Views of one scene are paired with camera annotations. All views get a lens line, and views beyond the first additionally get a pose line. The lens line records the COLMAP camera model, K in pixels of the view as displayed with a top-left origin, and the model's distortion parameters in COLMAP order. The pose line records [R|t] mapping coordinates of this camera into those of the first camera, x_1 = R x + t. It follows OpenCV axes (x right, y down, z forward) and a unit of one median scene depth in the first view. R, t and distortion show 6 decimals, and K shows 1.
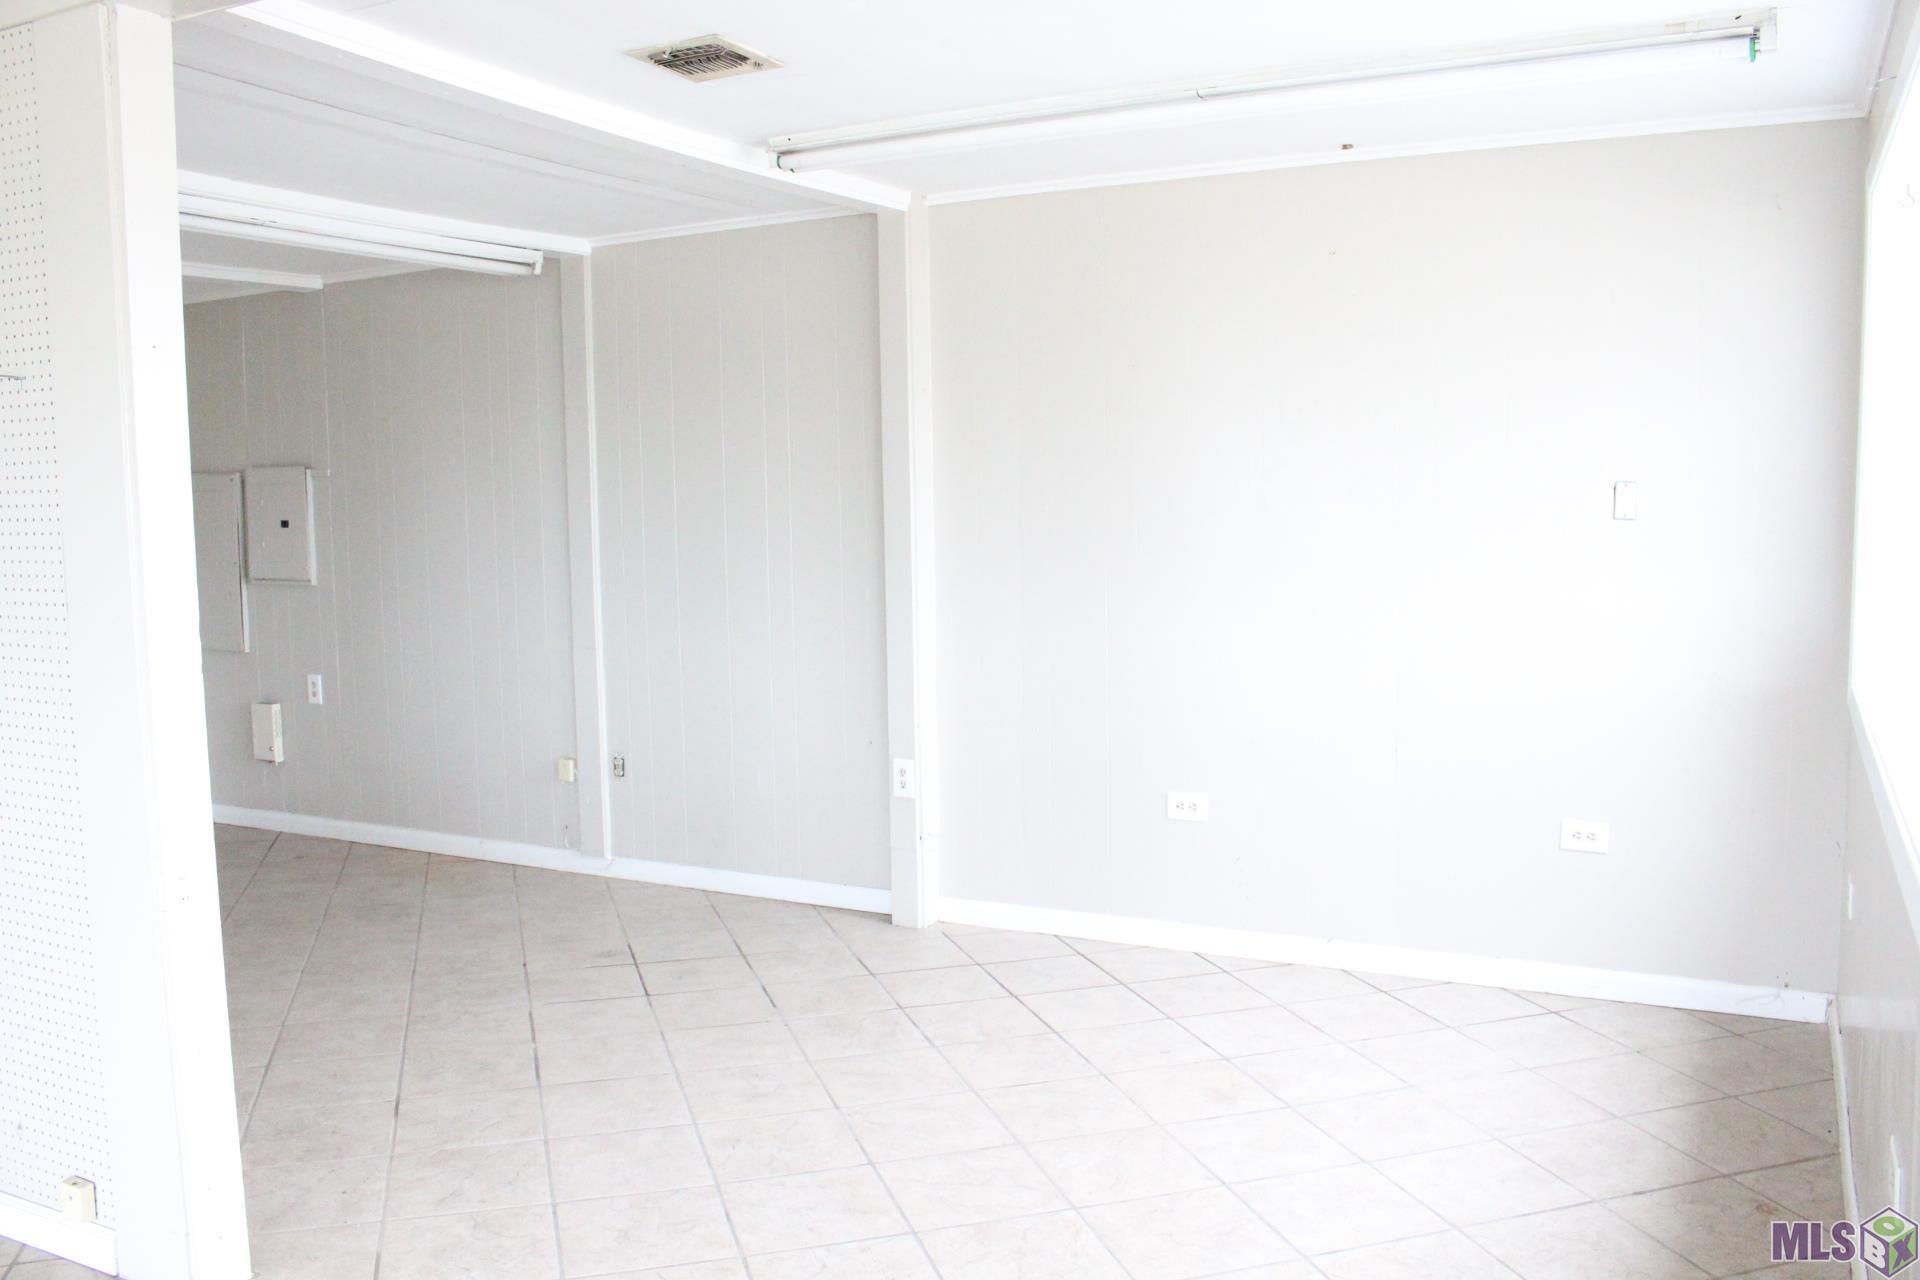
lens RADIAL K [[1577.2, 0, 960.3], [0, 1577.2, 593.2], [0, 0, 1]] dist [-0.403675, 0.307238]
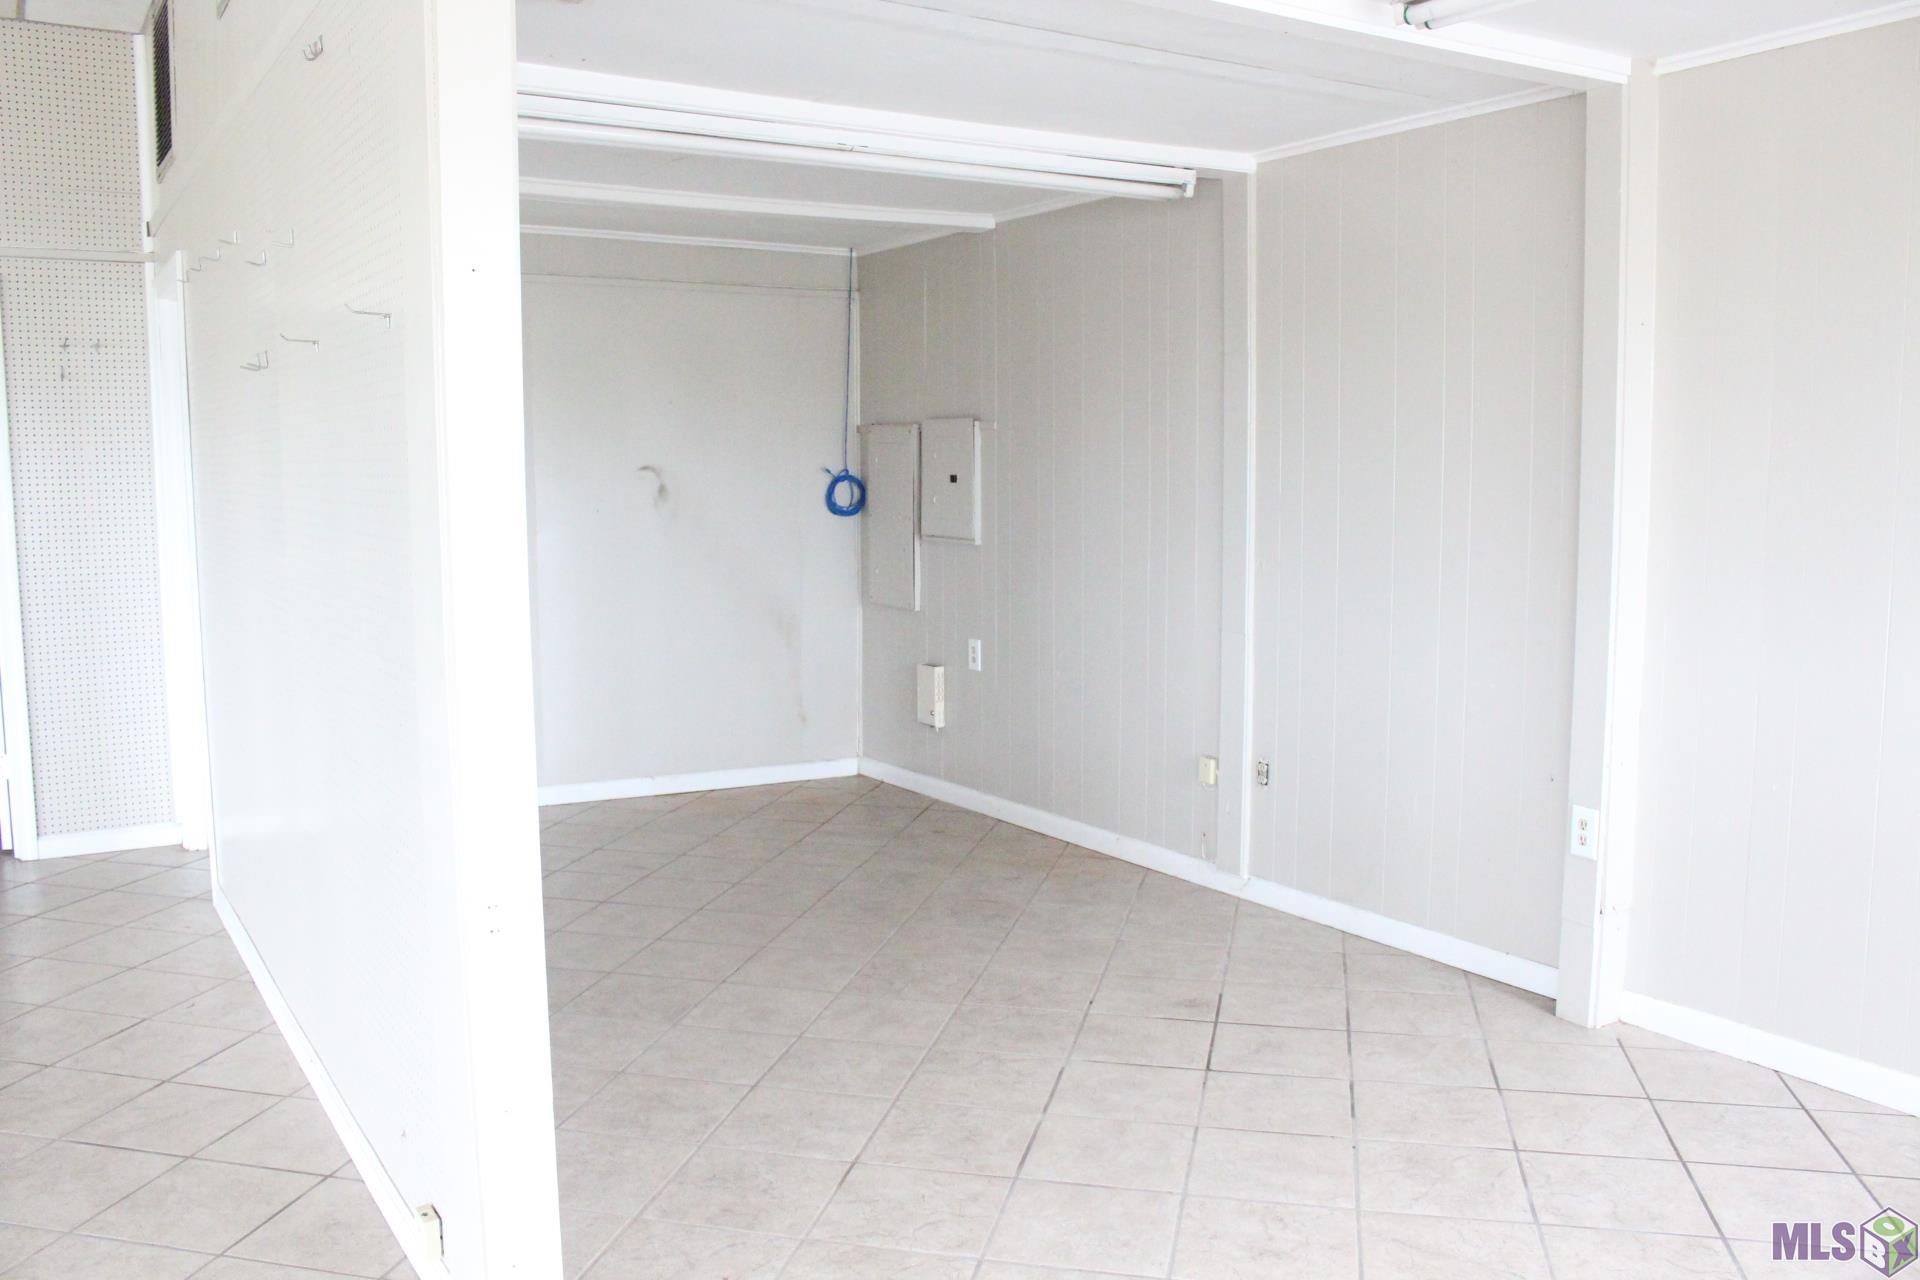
lens RADIAL K [[1465.1, 0, 959.7], [0, 1465.1, 621.7], [0, 0, 1]] dist [-0.173213, 0.078189]
pose [[0.834266, 0.062940, -0.547759, 0.079105], [-0.032321, 0.997337, 0.065371, -0.020070], [0.550415, -0.036833, 0.834079, 0.243985]]
